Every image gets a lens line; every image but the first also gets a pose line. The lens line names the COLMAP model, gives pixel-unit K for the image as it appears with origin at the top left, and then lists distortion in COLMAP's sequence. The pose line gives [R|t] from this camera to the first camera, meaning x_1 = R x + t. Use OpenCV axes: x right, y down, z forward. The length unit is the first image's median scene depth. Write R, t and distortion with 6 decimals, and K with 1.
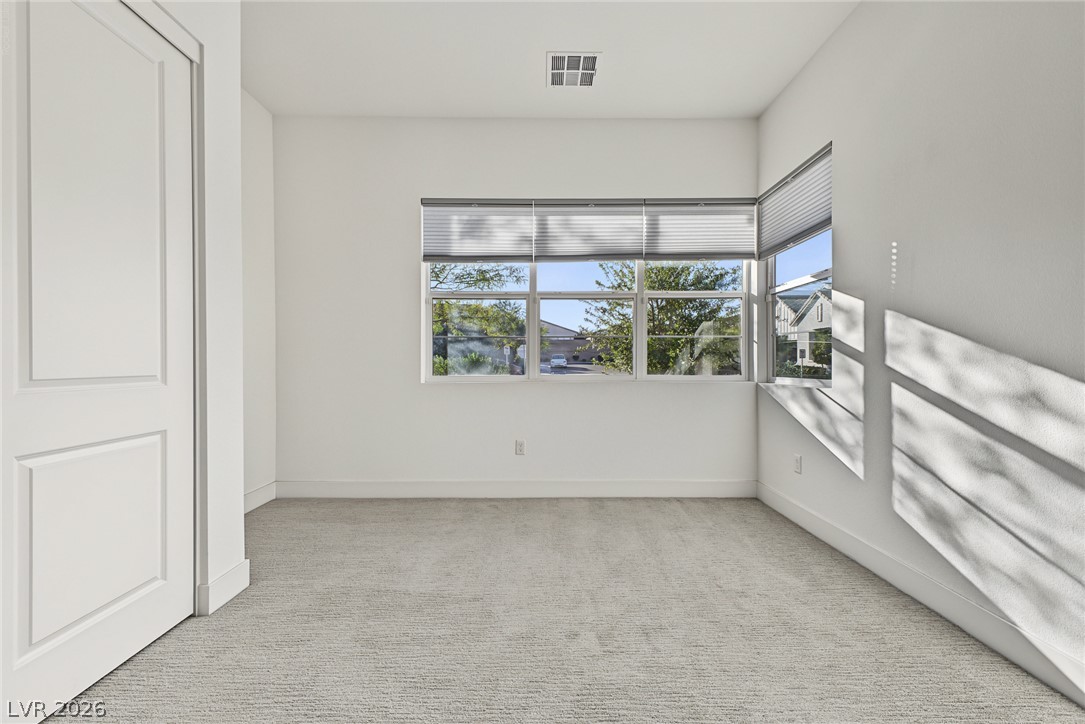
lens RADIAL K [[429.7, 0, 539.3], [0, 429.7, 361.8], [0, 0, 1]] dist [0.013486, -0.003932]
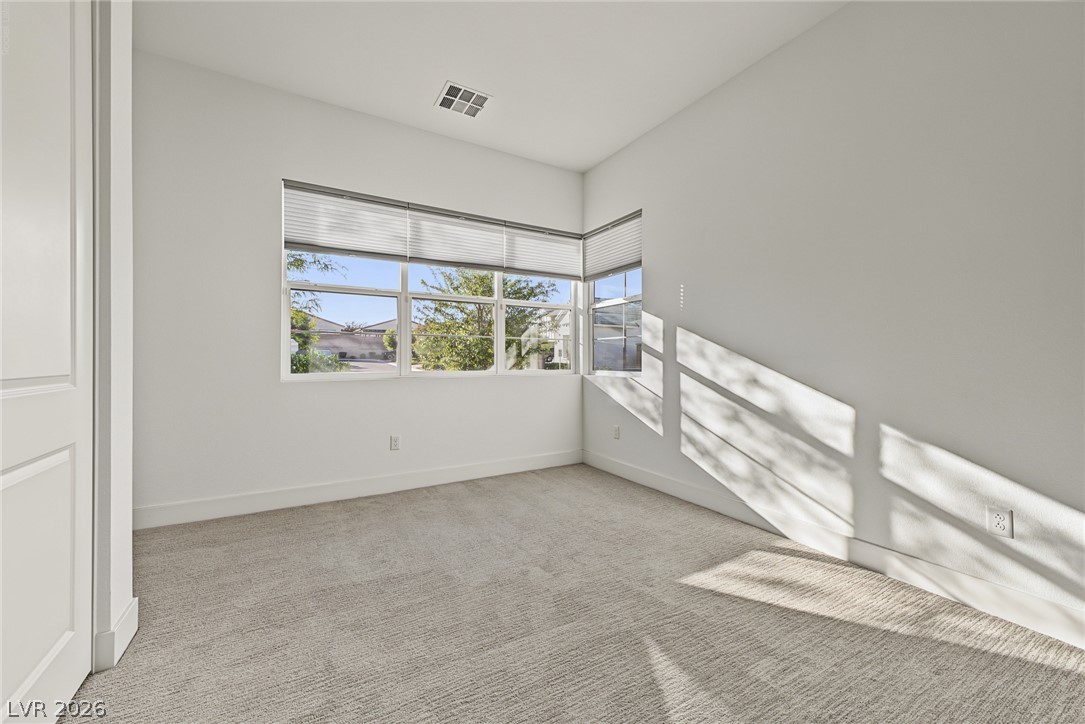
lens RADIAL K [[429.7, 0, 543.3], [0, 429.7, 359.5], [0, 0, 1]] dist [0.013486, -0.003932]
pose [[0.861343, 0.002700, 0.508017, -0.312385], [-0.003048, 0.999995, -0.000146, 0.000402], [-0.508015, -0.001423, 0.861347, -0.077441]]
